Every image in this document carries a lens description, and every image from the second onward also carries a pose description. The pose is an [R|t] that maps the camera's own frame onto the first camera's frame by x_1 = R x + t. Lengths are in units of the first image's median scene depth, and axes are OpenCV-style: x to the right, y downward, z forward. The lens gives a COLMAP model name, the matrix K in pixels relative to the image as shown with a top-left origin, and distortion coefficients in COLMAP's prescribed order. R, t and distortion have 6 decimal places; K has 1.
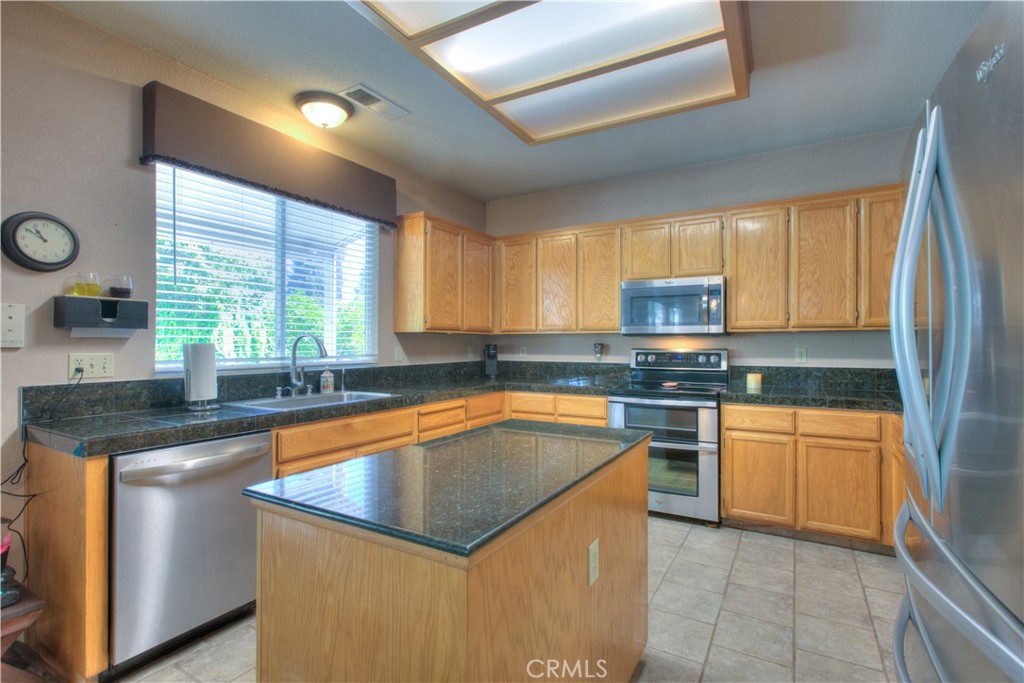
lens RADIAL K [[469.9, 0, 514.9], [0, 469.9, 341.3], [0, 0, 1]] dist [-0.000738, 0.000713]
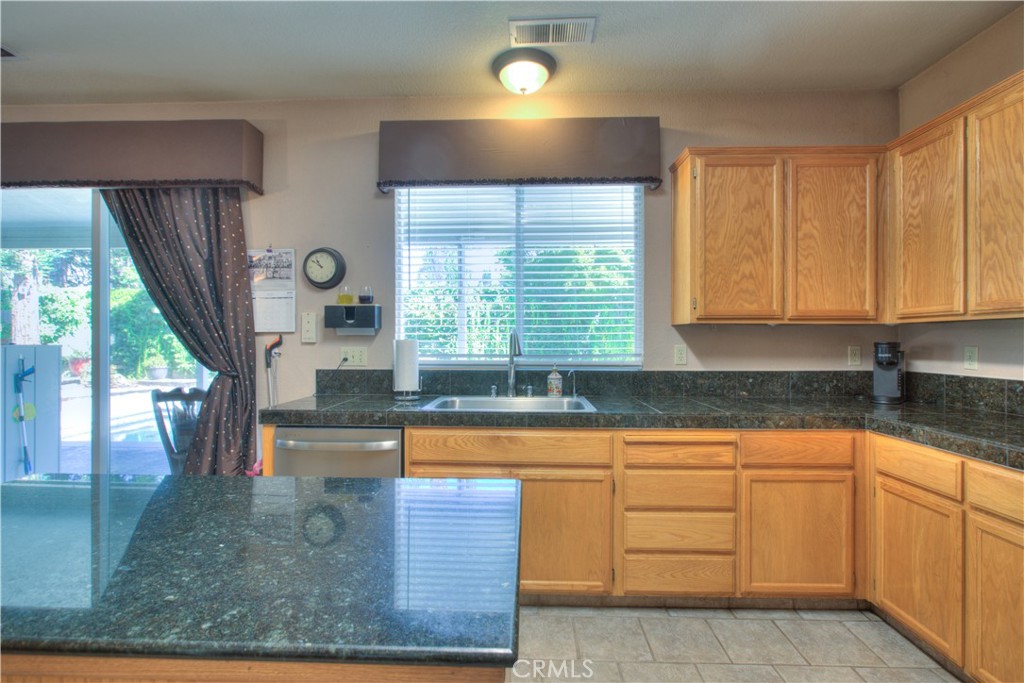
lens RADIAL K [[469.9, 0, 513.8], [0, 469.9, 339.7], [0, 0, 1]] dist [-0.000738, 0.000713]
pose [[0.484961, 0.001640, -0.874534, 0.312650], [0.002733, 0.999991, 0.003391, 0.000922], [0.874532, -0.004035, 0.484952, 0.497634]]
